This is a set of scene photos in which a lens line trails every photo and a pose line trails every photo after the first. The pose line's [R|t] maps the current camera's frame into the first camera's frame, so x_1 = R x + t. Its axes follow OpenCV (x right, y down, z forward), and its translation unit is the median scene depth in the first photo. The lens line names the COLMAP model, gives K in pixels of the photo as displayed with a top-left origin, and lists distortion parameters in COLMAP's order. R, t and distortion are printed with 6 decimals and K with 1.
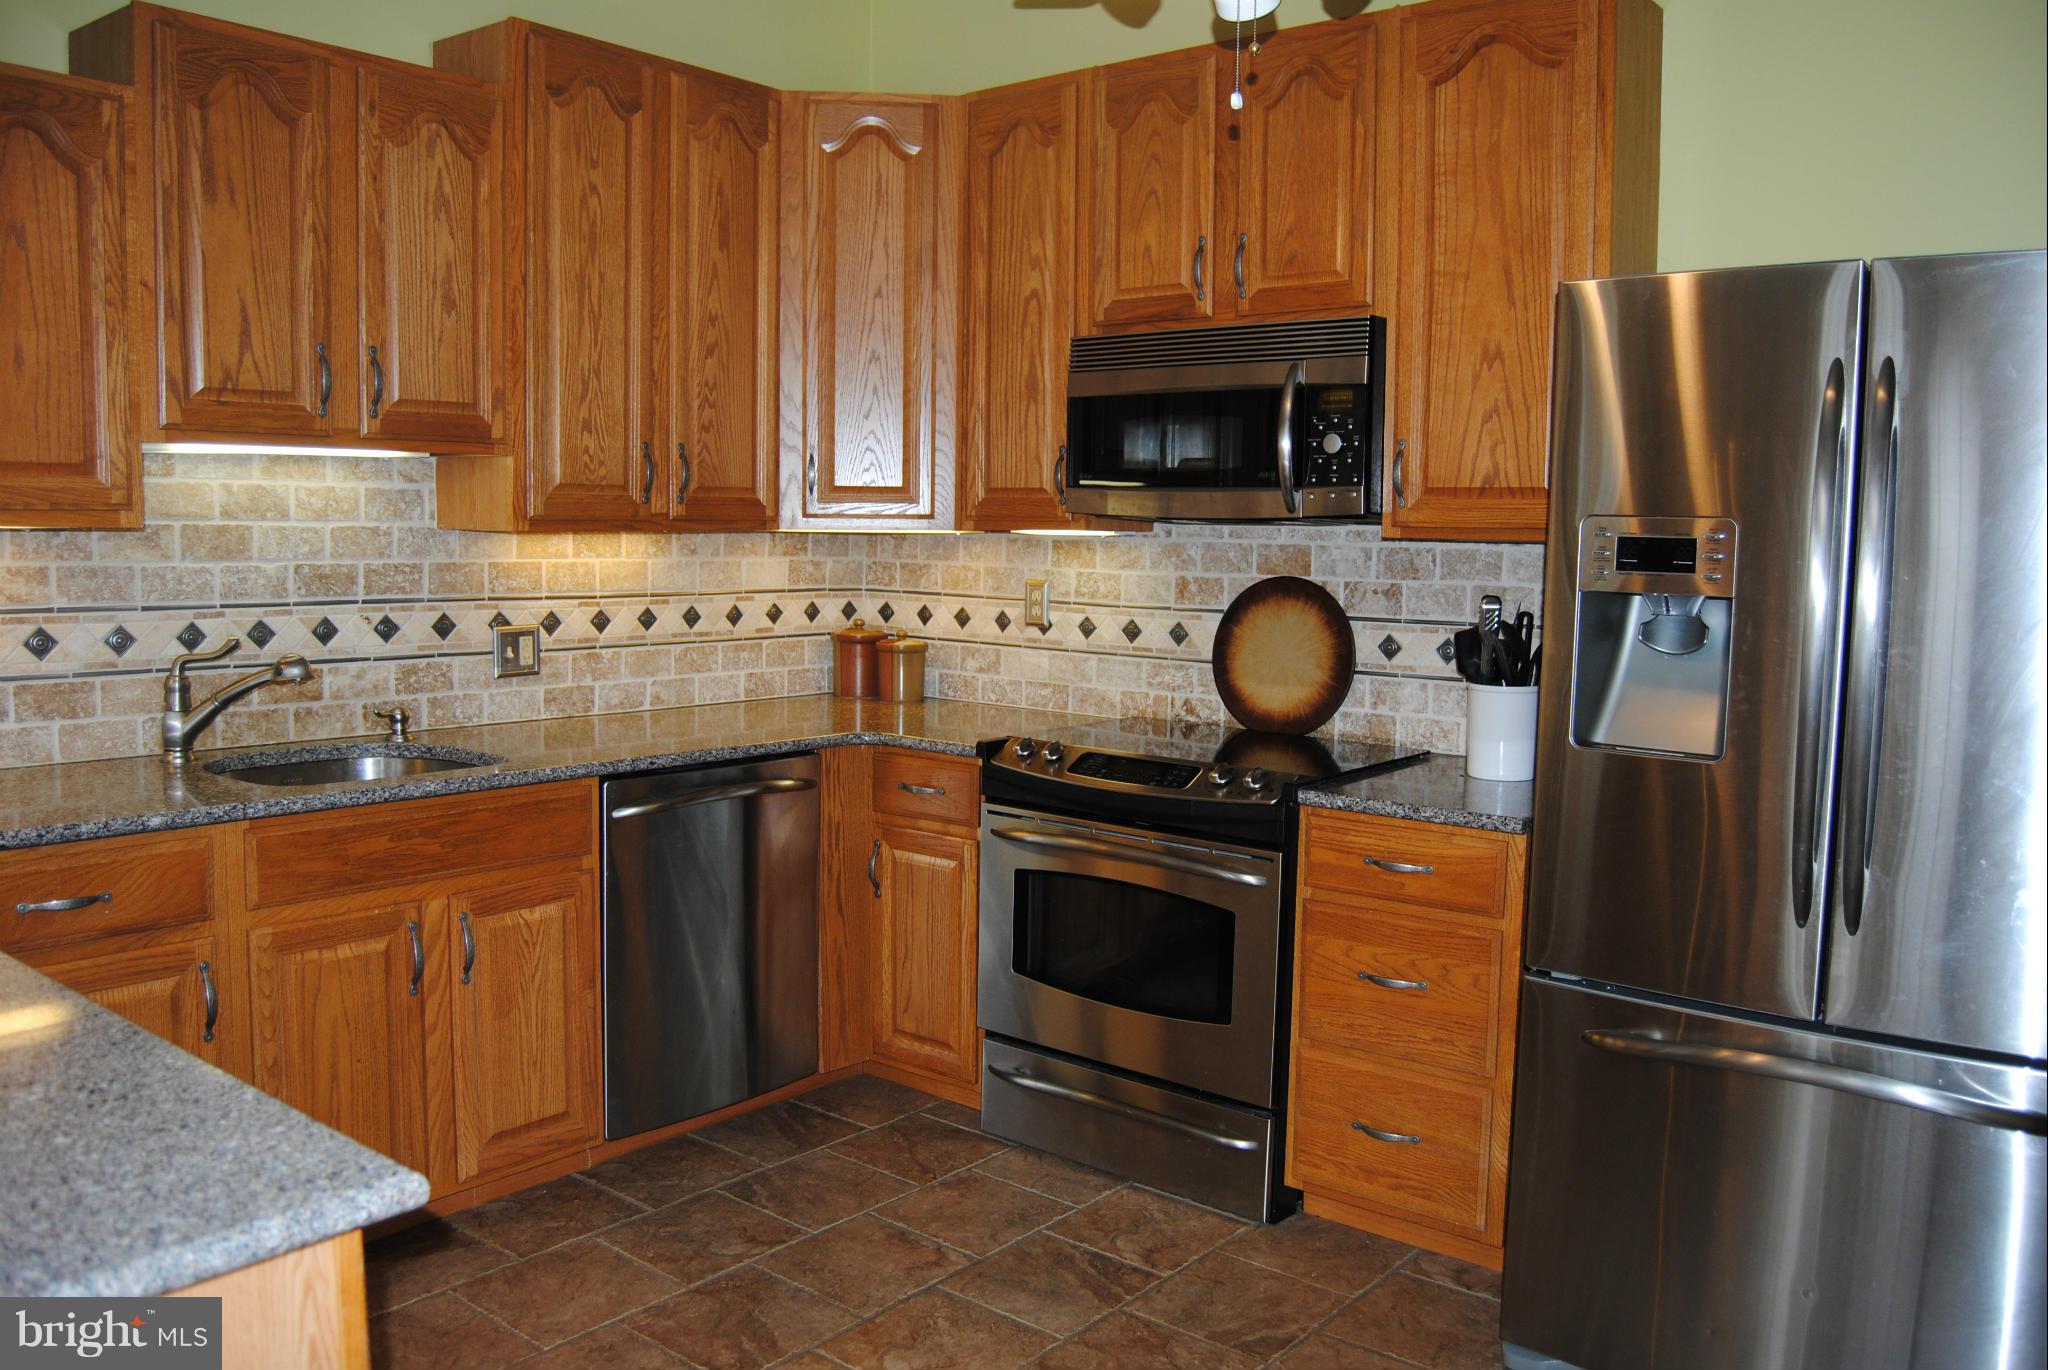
lens RADIAL K [[1610.7, 0, 1024.0], [0, 1610.7, 685.0], [0, 0, 1]] dist [-0.101433, 0.043700]
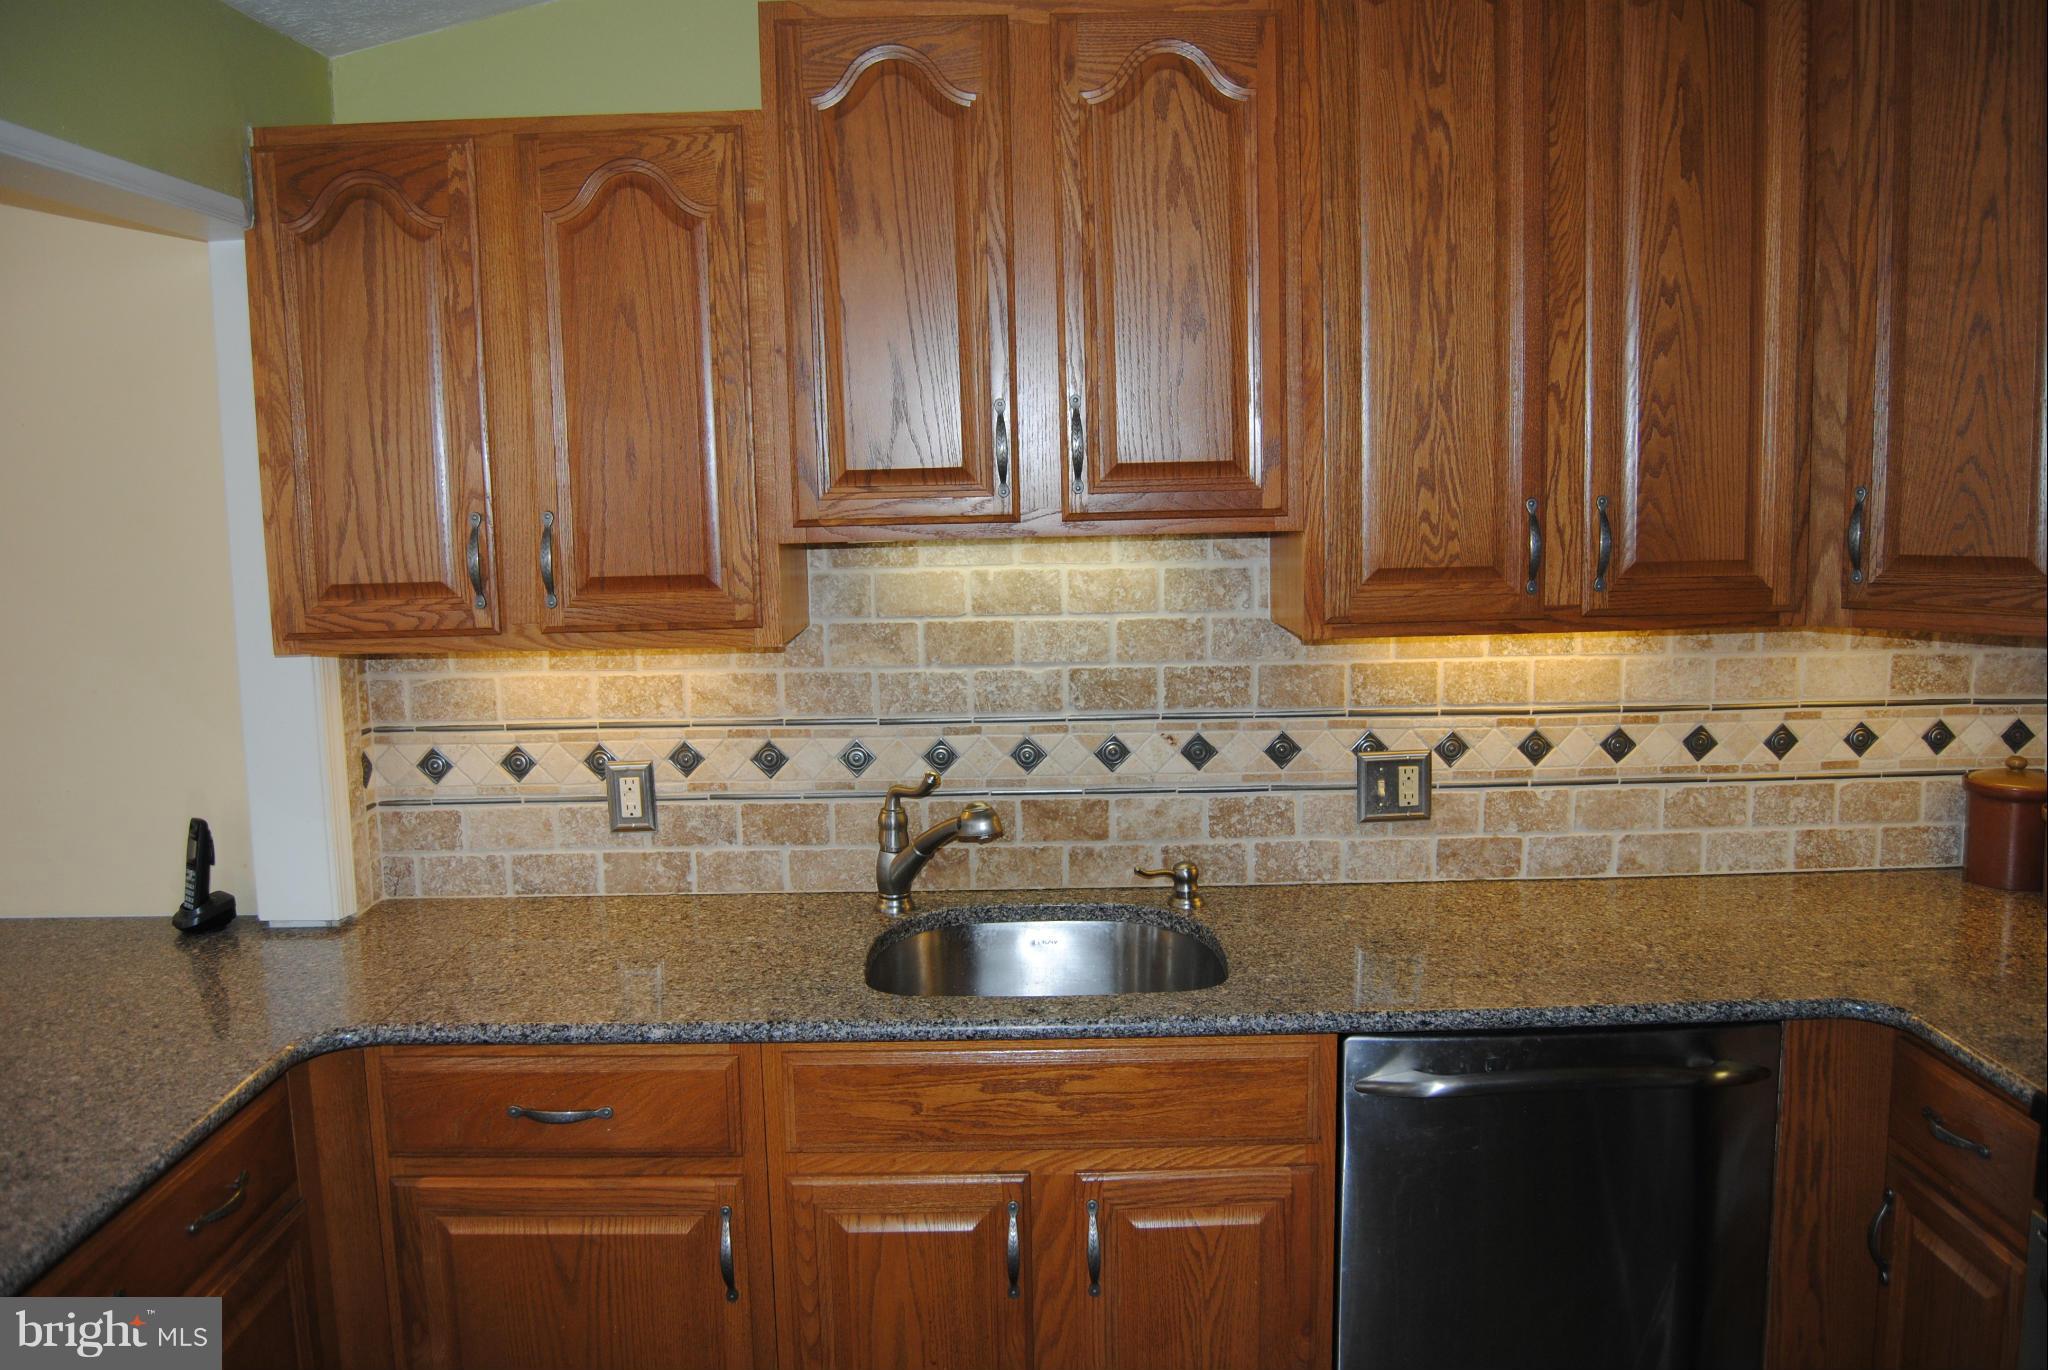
lens RADIAL K [[1610.7, 0, 1024.0], [0, 1610.7, 685.0], [0, 0, 1]] dist [-0.101433, 0.043700]
pose [[0.634710, 0.070541, -0.769524, 0.136113], [-0.045539, 0.997509, 0.053879, -0.105361], [0.771407, 0.000846, 0.636341, 0.446711]]
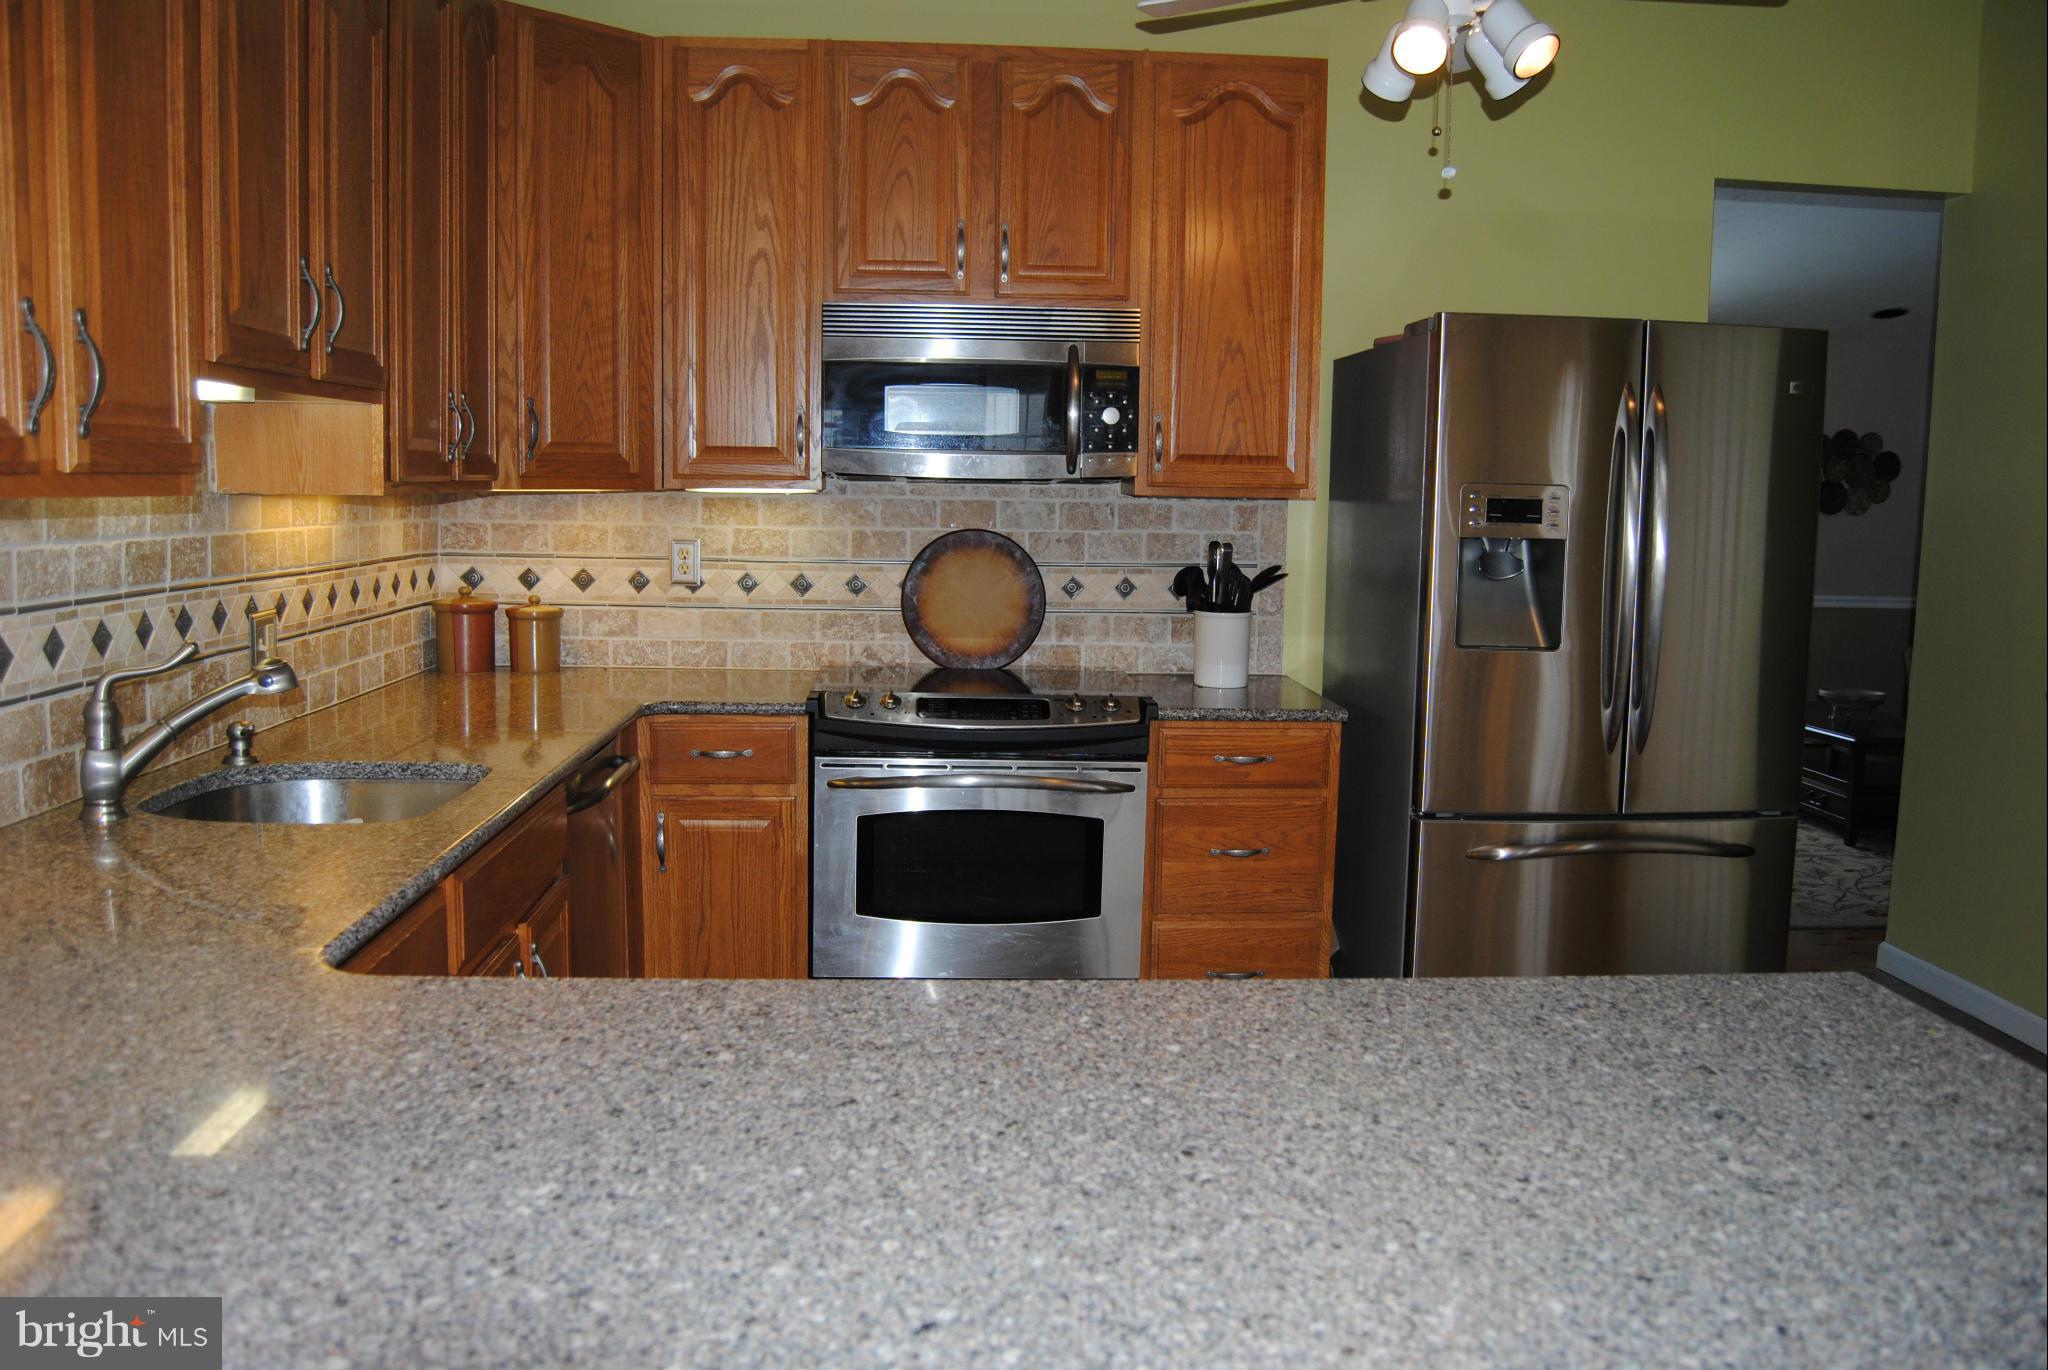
lens RADIAL K [[1610.7, 0, 1024.0], [0, 1610.7, 685.0], [0, 0, 1]] dist [-0.101433, 0.043700]
pose [[0.733974, -0.085713, 0.673748, -0.621112], [0.061082, 0.996315, 0.060207, -0.026459], [-0.676426, -0.003037, 0.736505, 0.160347]]
